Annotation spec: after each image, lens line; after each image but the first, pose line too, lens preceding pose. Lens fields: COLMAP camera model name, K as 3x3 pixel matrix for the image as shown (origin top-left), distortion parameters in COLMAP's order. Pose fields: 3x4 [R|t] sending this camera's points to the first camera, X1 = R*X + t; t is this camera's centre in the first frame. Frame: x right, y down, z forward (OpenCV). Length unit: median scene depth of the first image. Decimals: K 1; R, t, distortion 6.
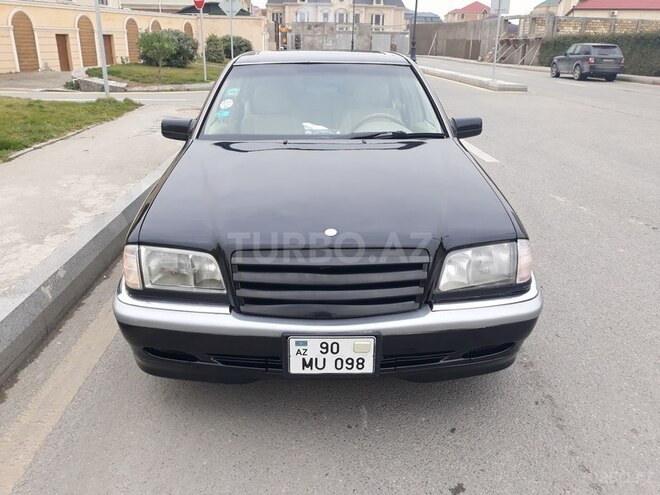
lens RADIAL K [[543.7, 0, 330.0], [0, 543.7, 247.5], [0, 0, 1]] dist [0.049860, -0.119712]
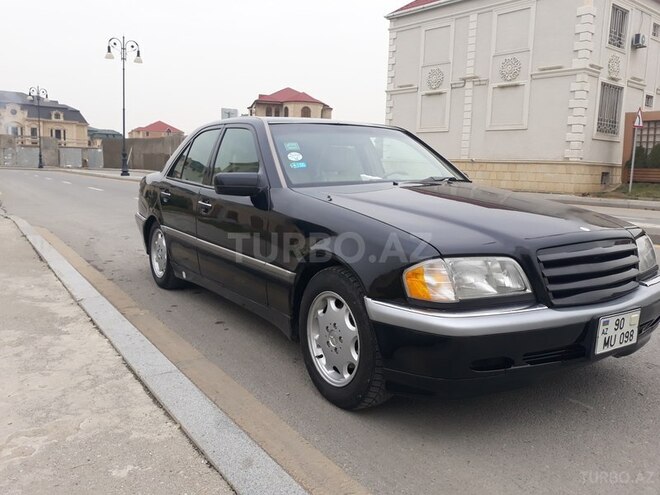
lens RADIAL K [[543.7, 0, 330.0], [0, 543.7, 247.5], [0, 0, 1]] dist [0.049860, -0.119712]
pose [[0.858037, -0.070994, 0.508658, -1.022542], [0.169751, 0.973941, -0.150413, 0.090104], [-0.484724, 0.215405, 0.847728, 0.265741]]
